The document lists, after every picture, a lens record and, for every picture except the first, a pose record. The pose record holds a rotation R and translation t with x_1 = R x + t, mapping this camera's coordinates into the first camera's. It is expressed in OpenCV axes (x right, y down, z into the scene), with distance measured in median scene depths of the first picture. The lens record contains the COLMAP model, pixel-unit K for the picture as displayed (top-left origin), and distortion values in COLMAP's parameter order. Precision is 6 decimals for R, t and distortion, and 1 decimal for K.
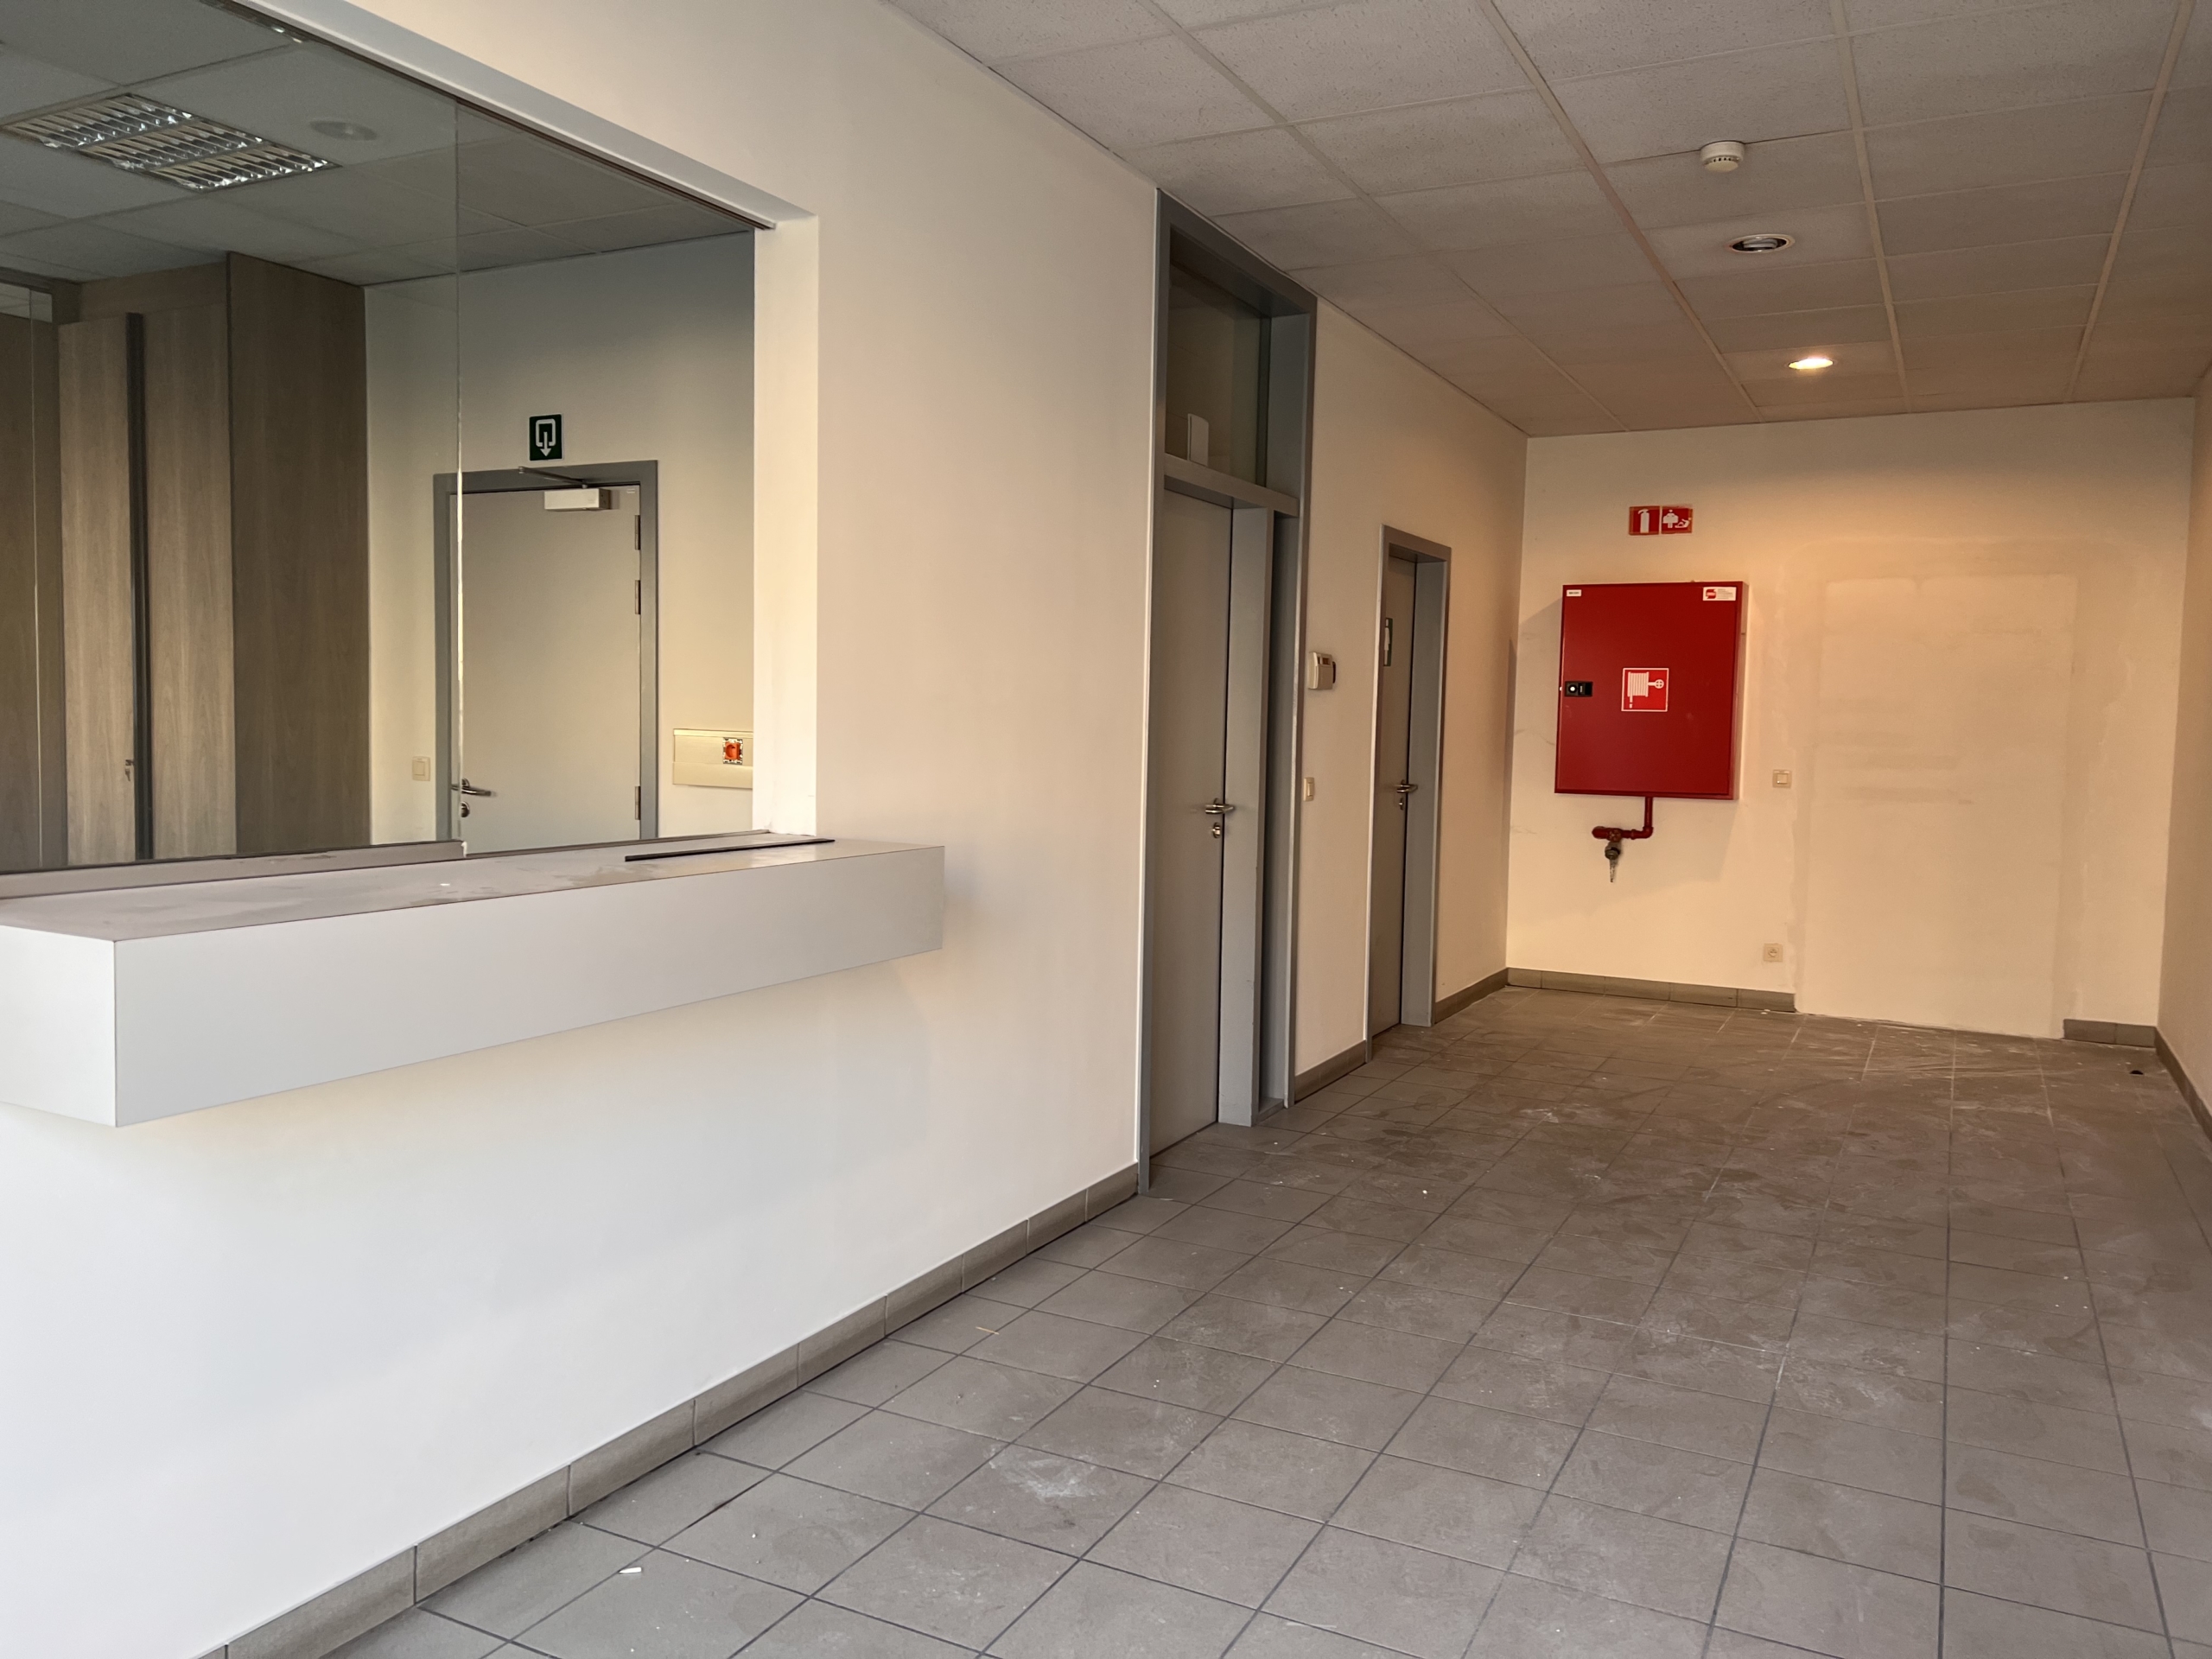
lens RADIAL K [[1645.7, 0, 1081.3], [0, 1645.7, 824.8], [0, 0, 1]] dist [0.069961, -0.080992]
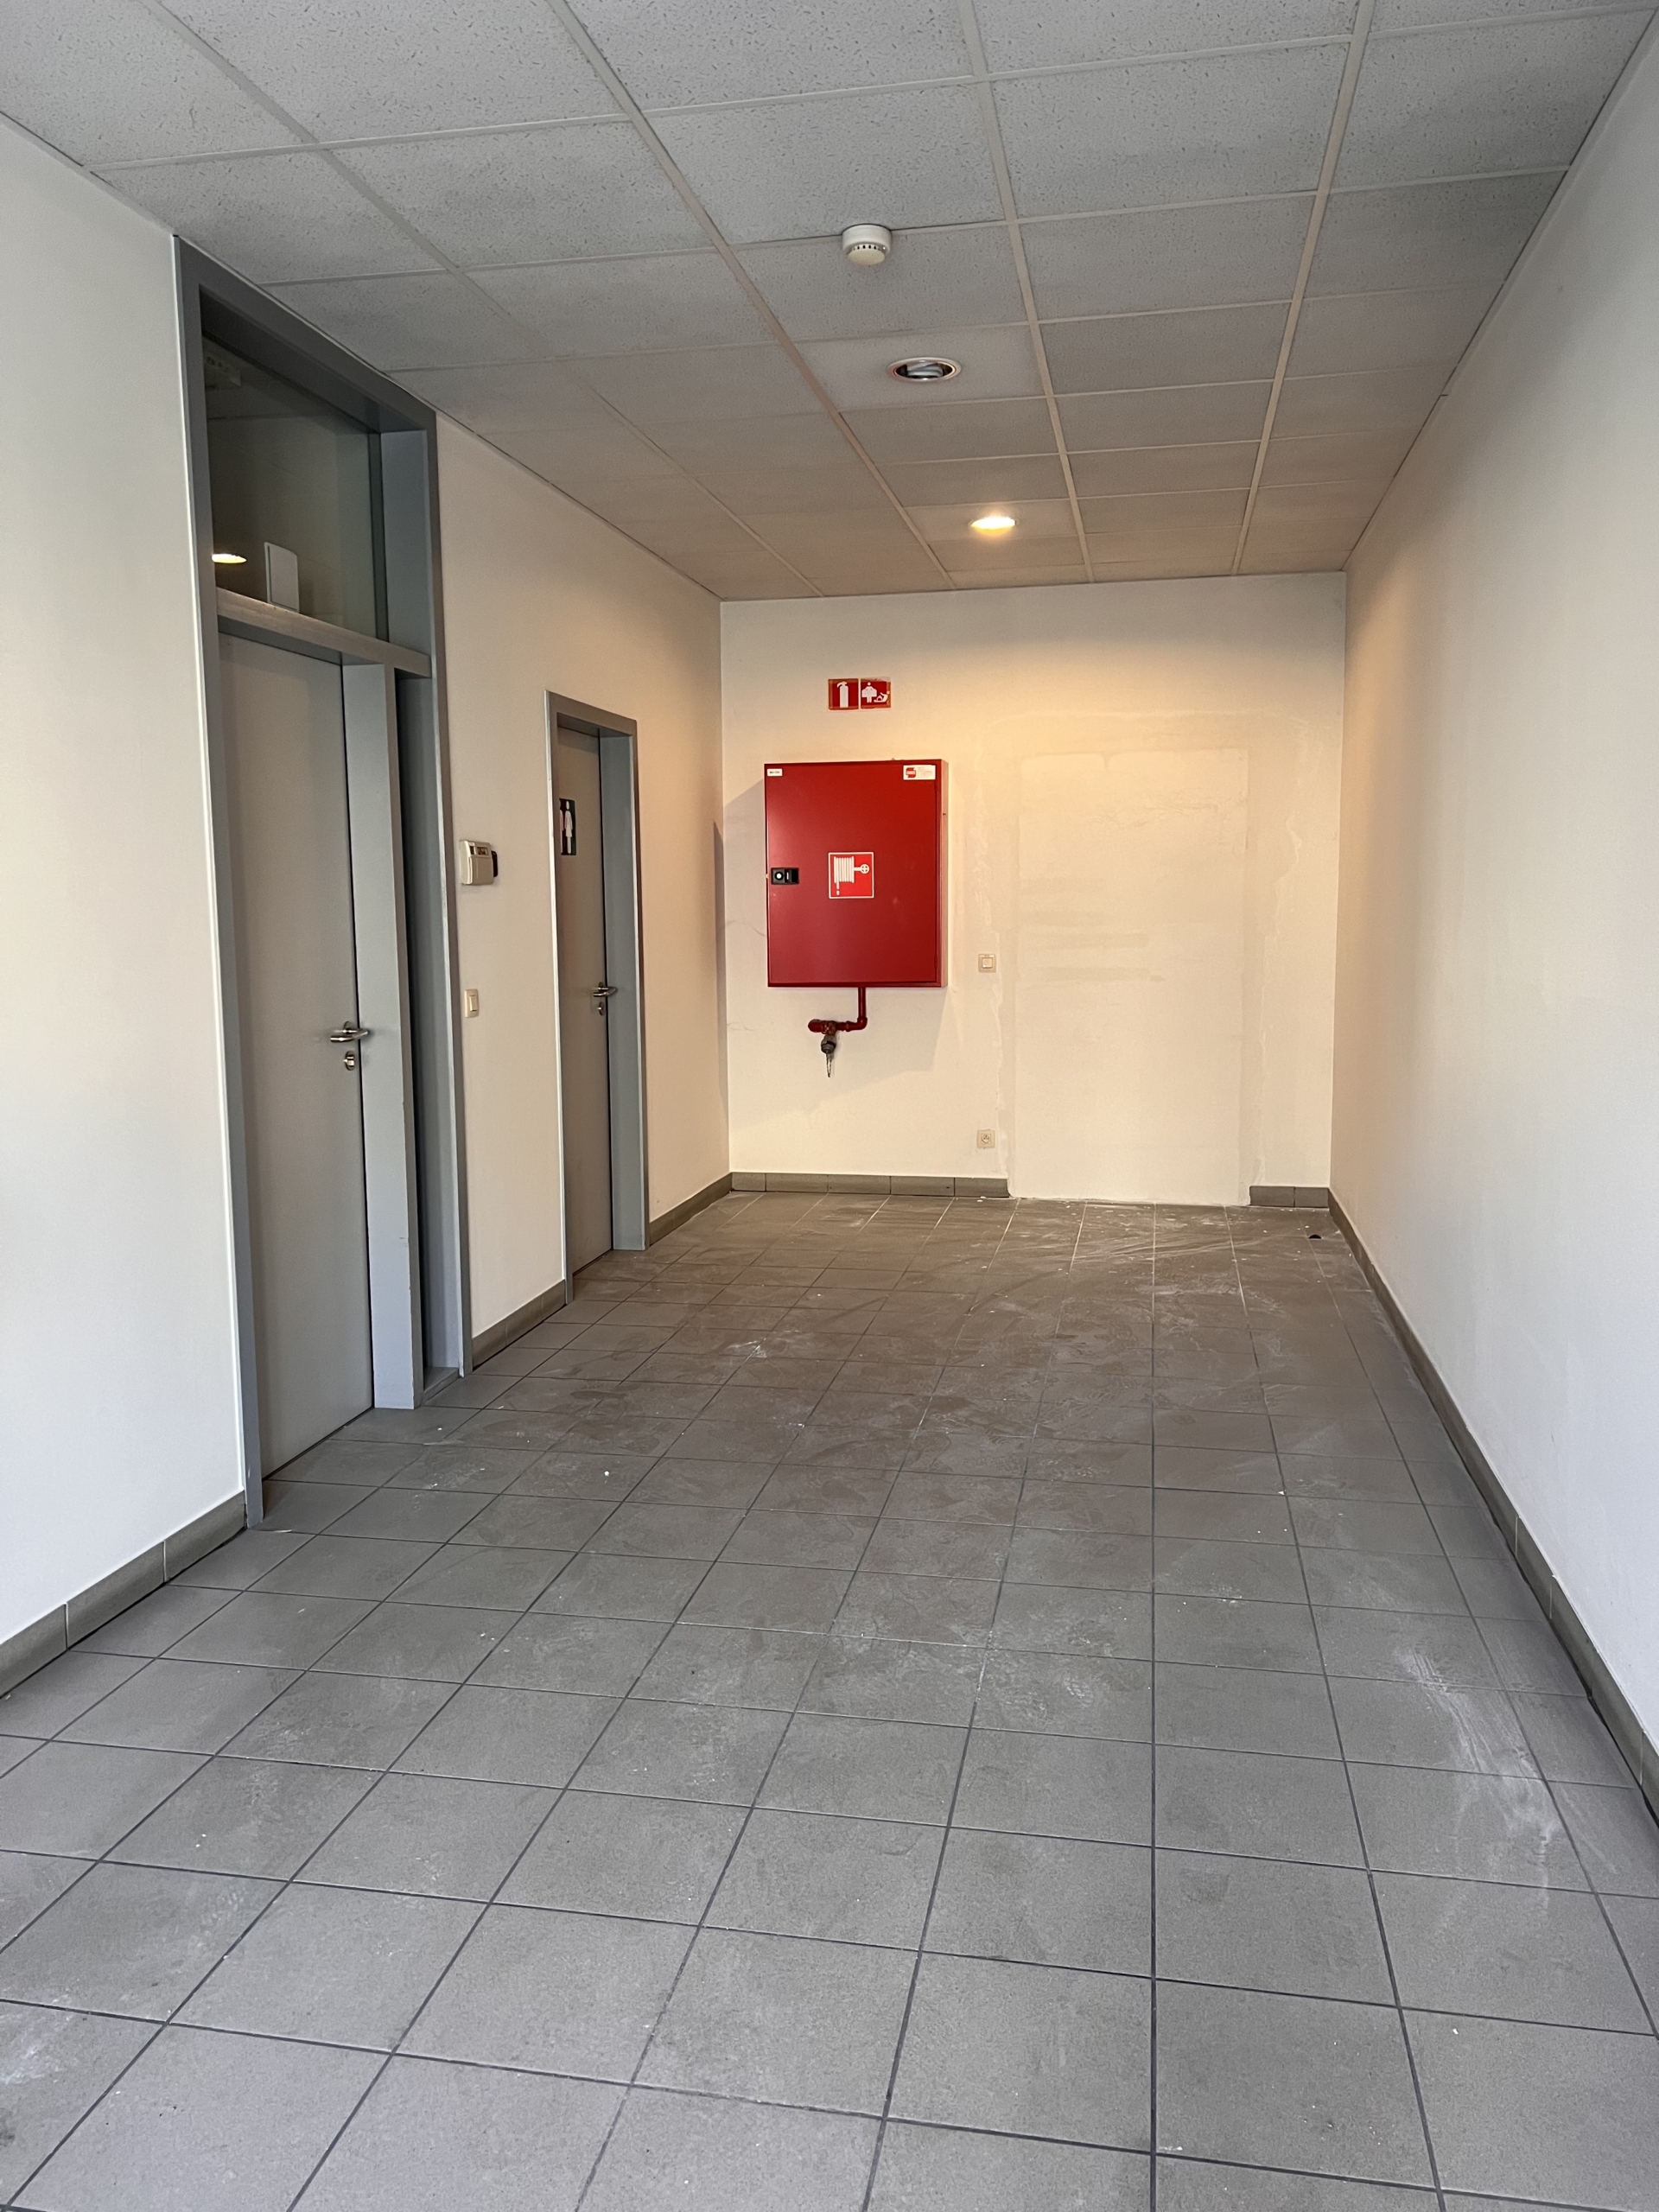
lens RADIAL K [[1649.3, 0, 806.2], [0, 1649.3, 1100.3], [0, 0, 1]] dist [0.079396, -0.109938]
pose [[0.960738, -0.063266, 0.270147, 0.081194], [0.048847, 0.997016, 0.059775, -0.016320], [-0.273122, -0.044232, 0.960962, 0.144364]]
